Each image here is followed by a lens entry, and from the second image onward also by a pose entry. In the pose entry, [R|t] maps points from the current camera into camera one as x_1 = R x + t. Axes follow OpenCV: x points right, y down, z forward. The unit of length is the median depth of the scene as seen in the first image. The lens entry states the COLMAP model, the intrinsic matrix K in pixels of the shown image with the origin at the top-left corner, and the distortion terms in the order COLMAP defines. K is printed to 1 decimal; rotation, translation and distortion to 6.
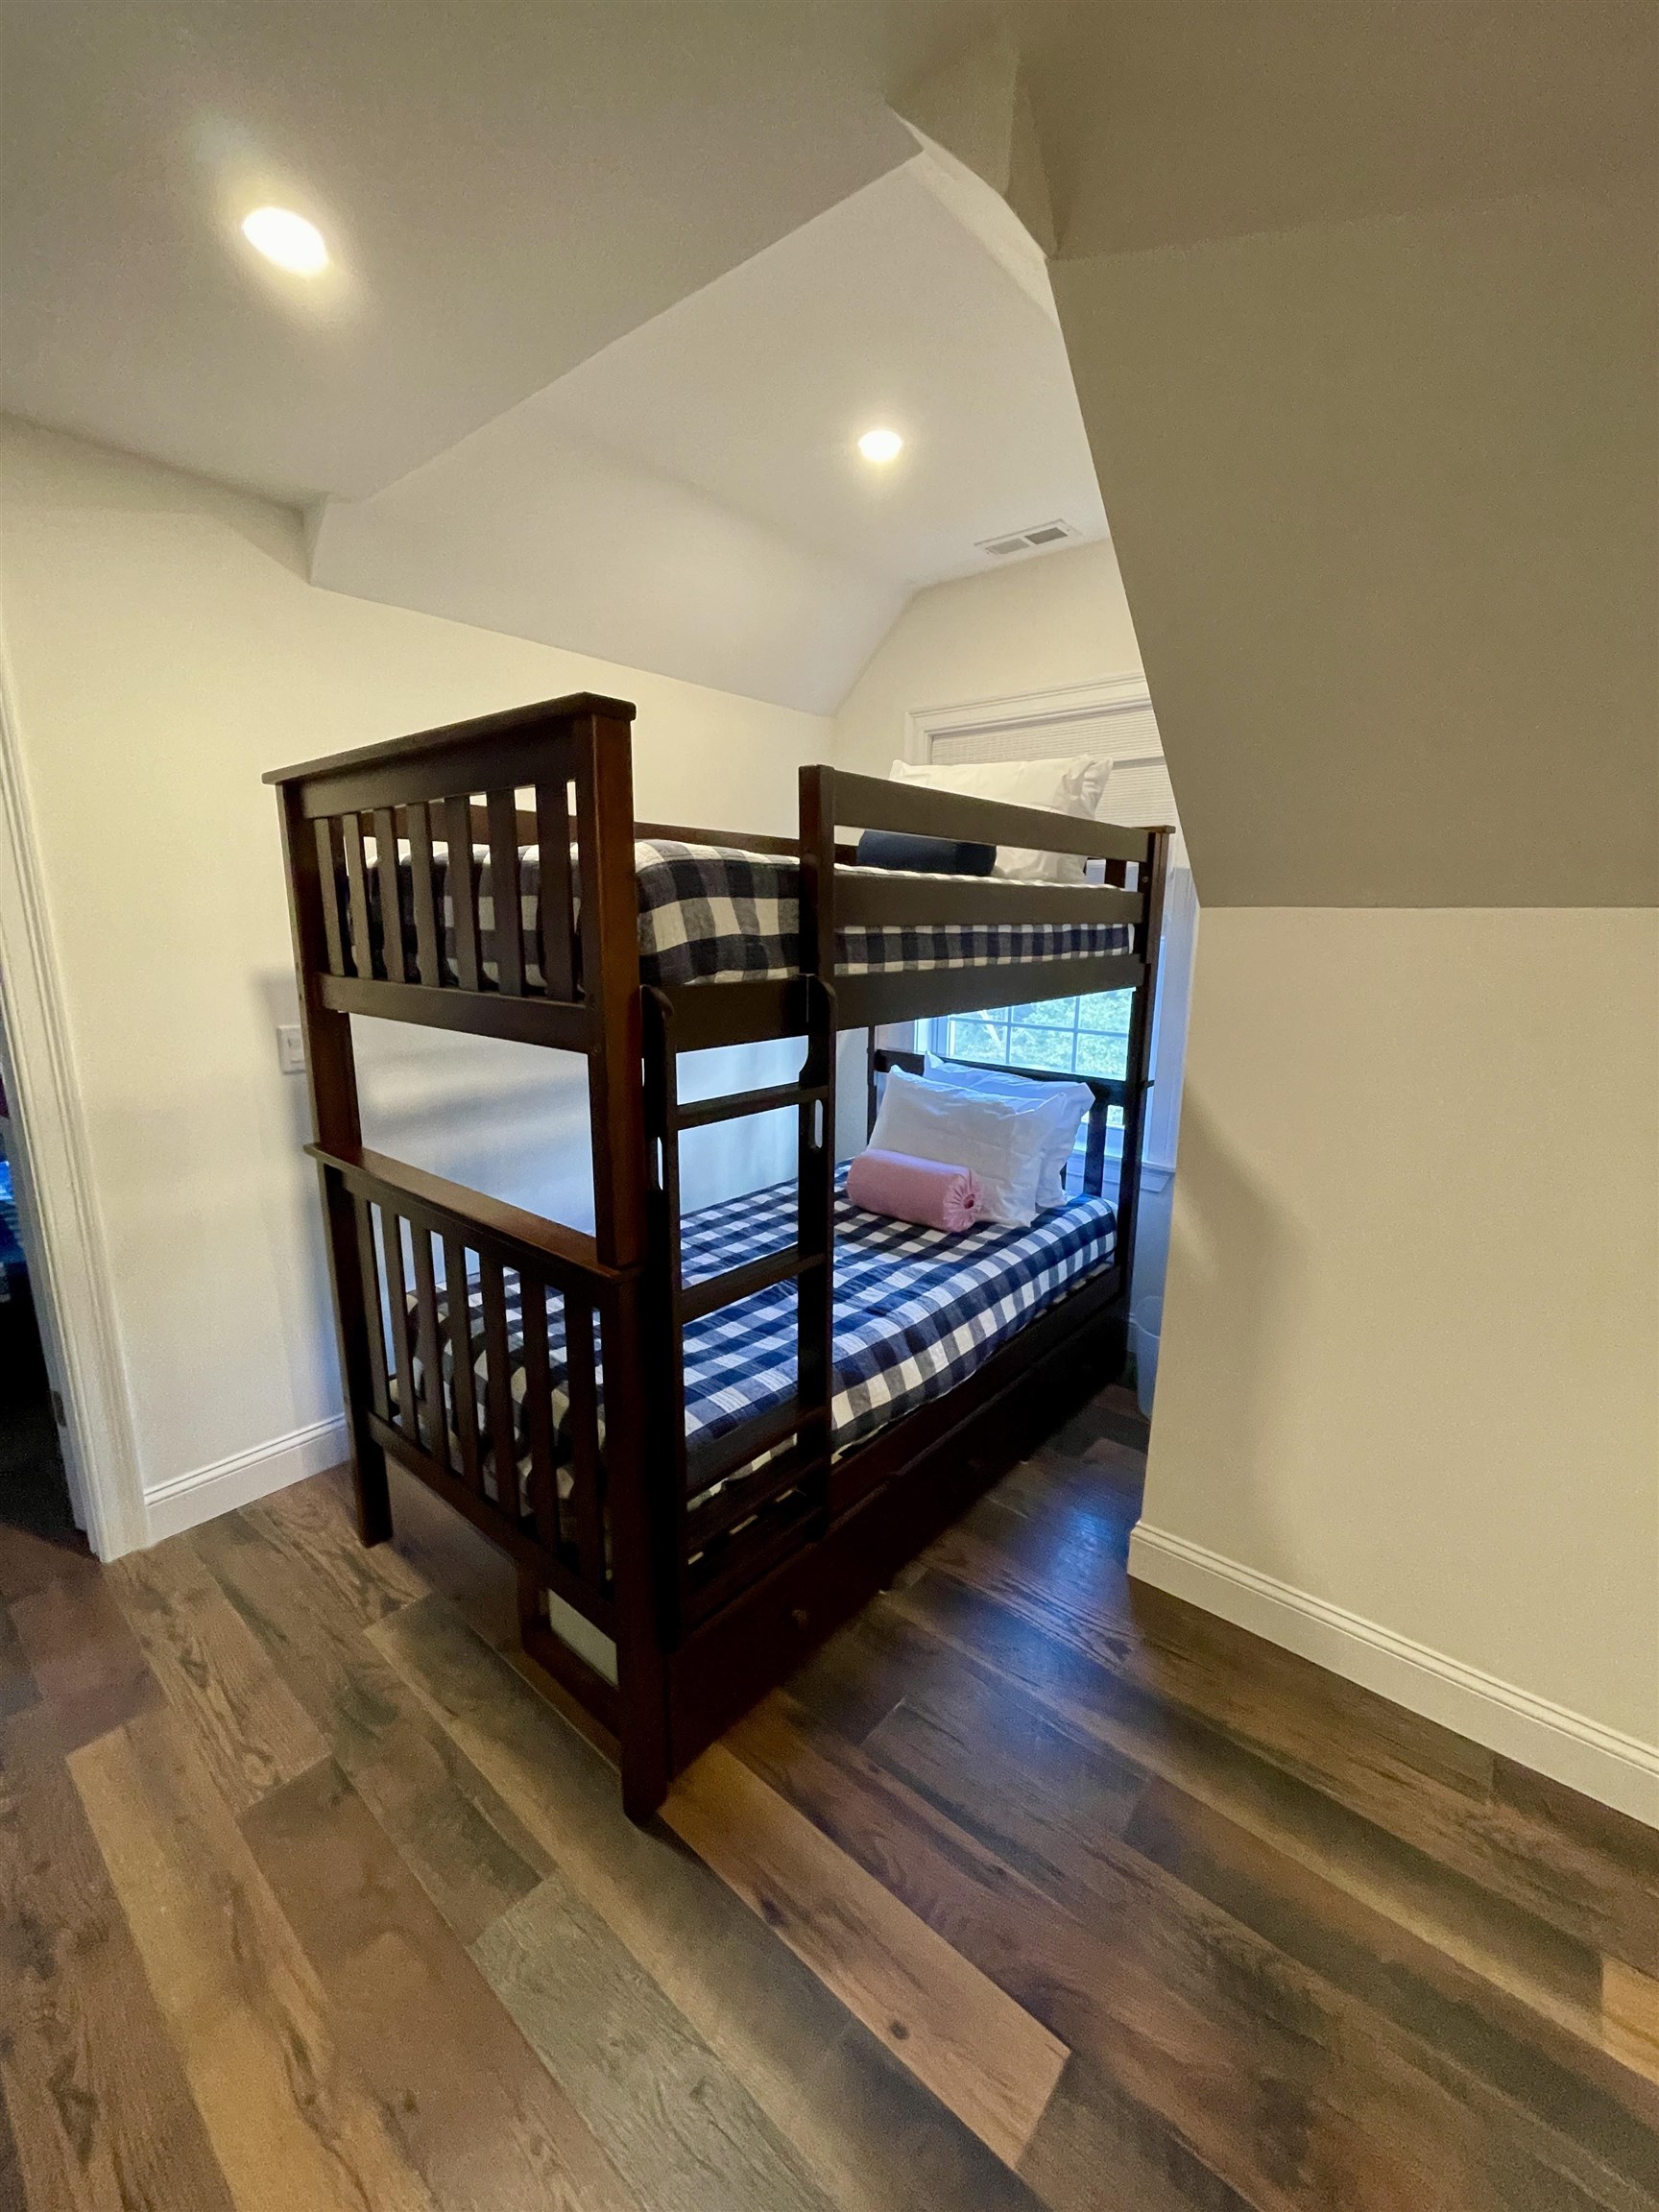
lens RADIAL K [[891.7, 0, 829.5], [0, 891.7, 1106.0], [0, 0, 1]] dist [0.000386, 0.000065]
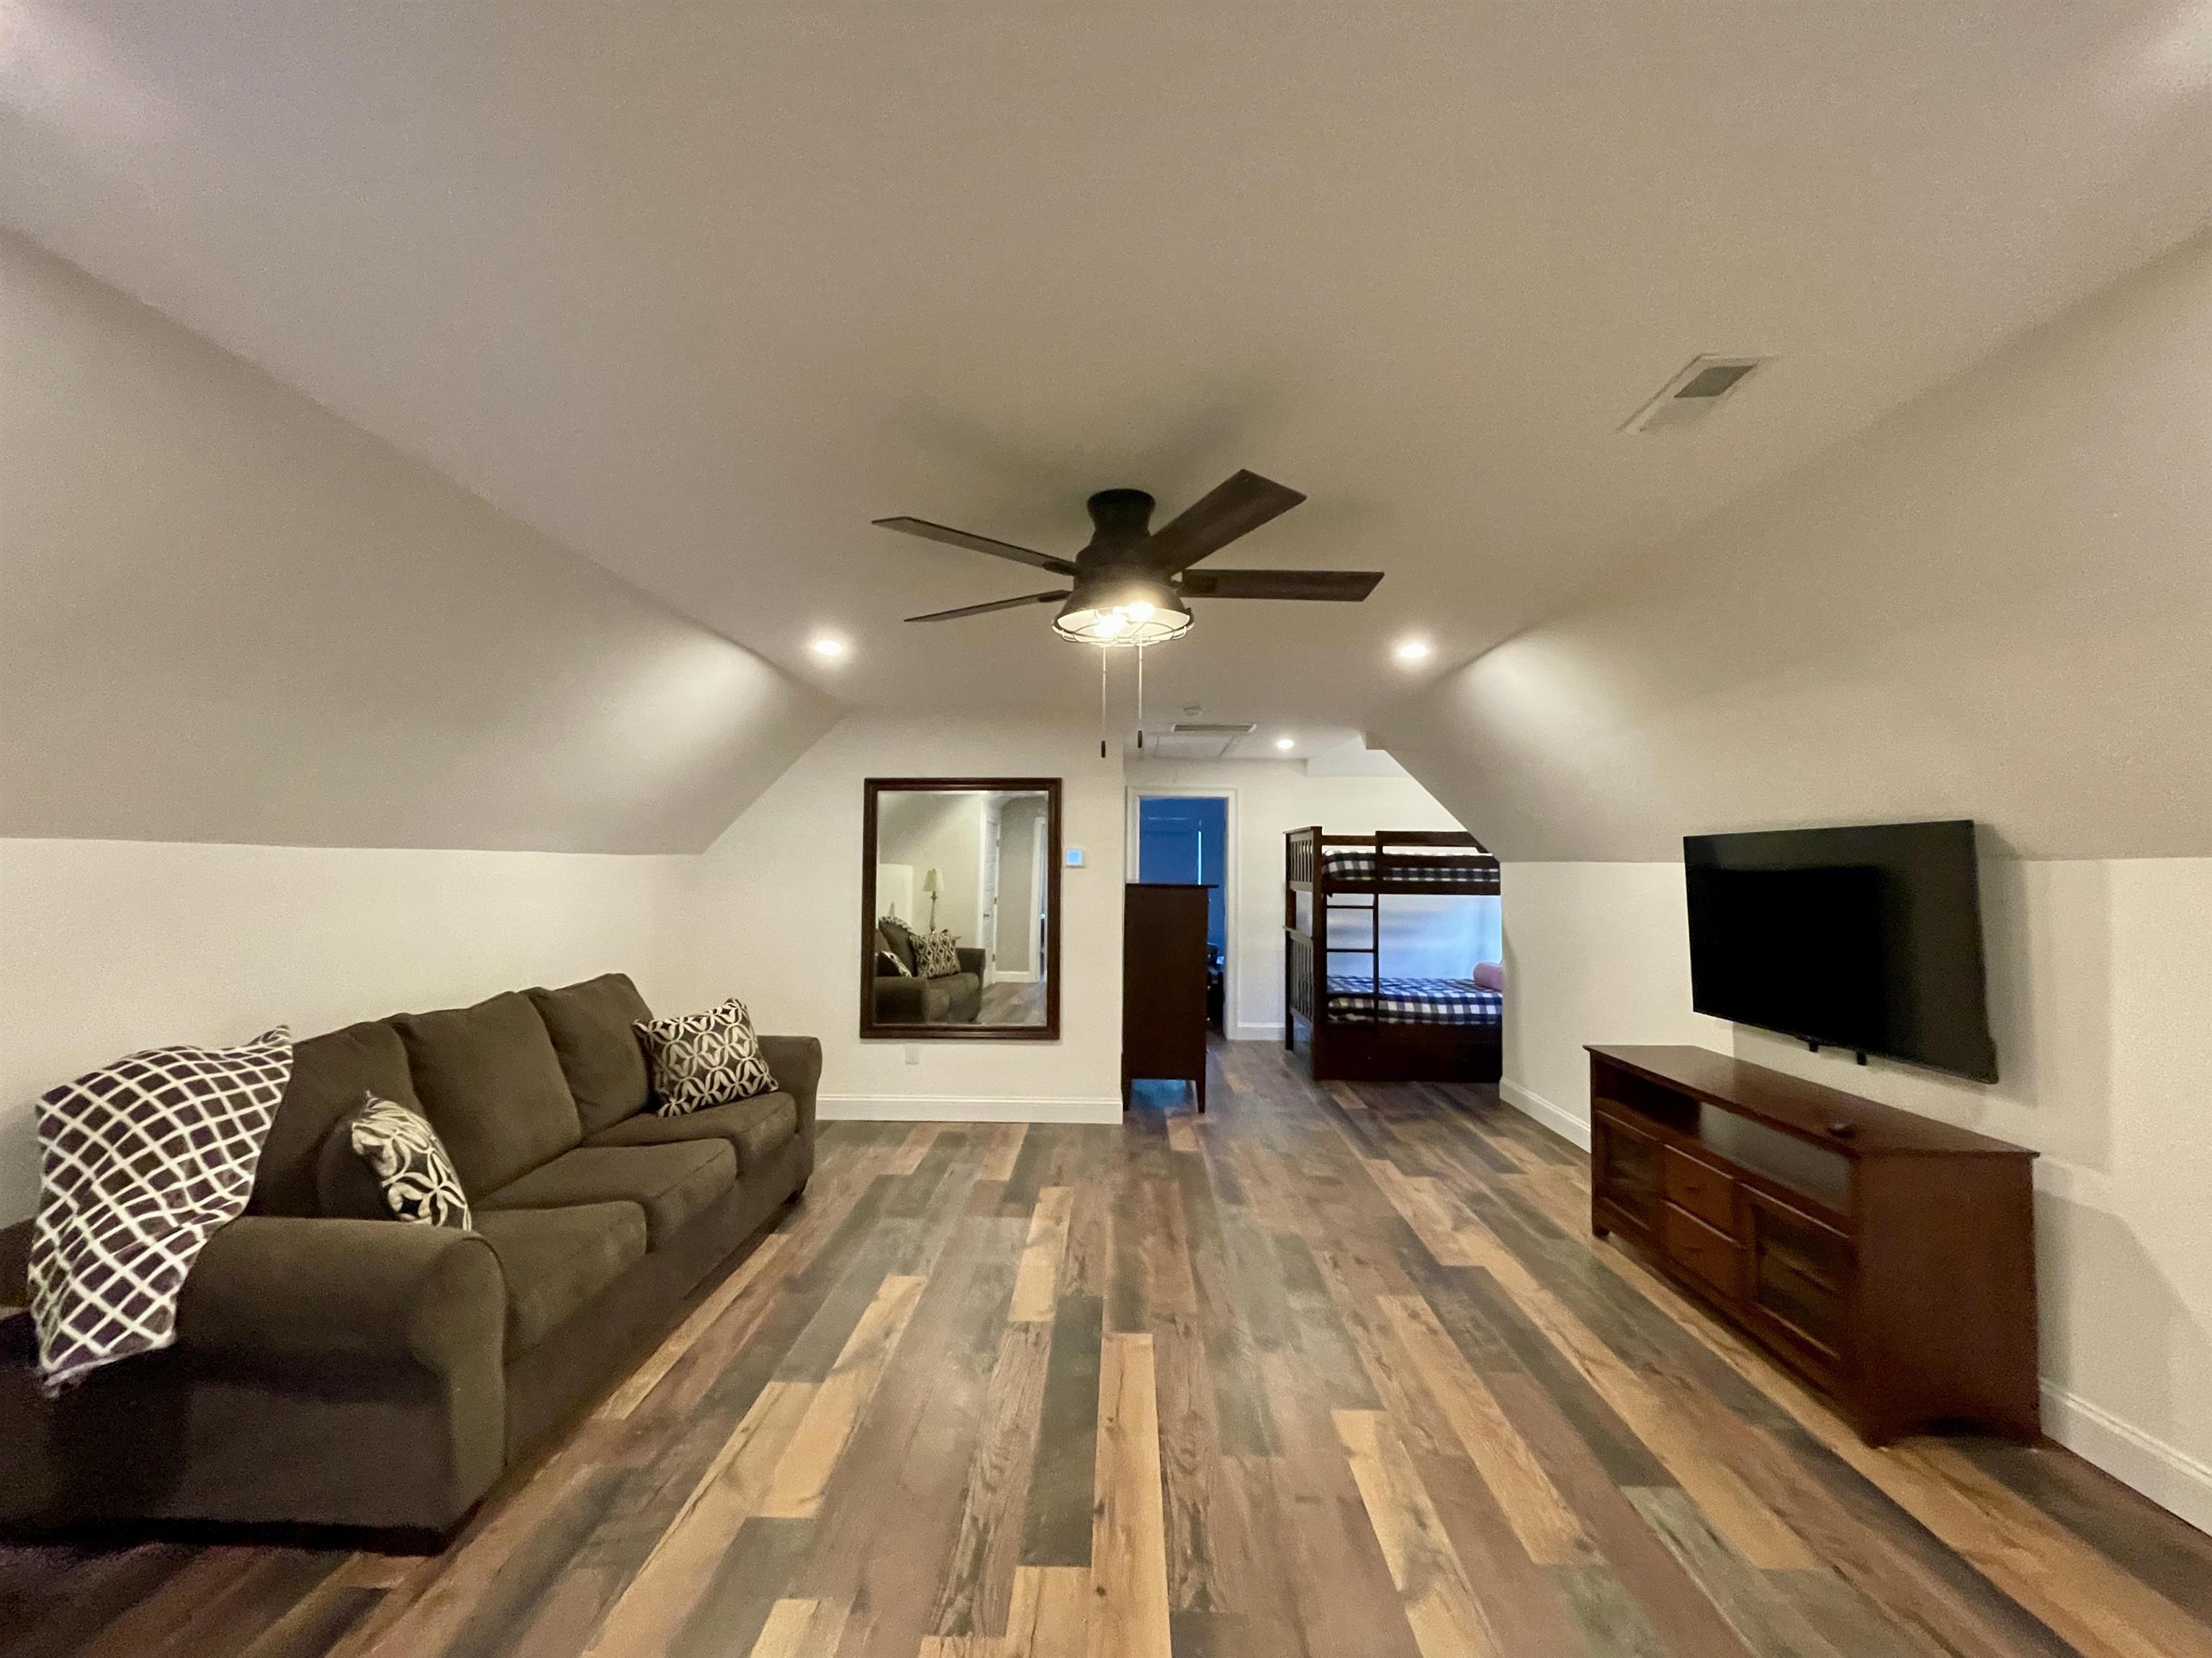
lens RADIAL K [[891.6, 0, 1106.0], [0, 891.6, 829.0], [0, 0, 1]] dist [0.000386, 0.000065]
pose [[0.632235, -0.036481, -0.773918, 2.183735], [-0.166049, 0.969300, -0.181341, 0.530074], [0.756774, 0.243159, 0.606767, -2.274957]]
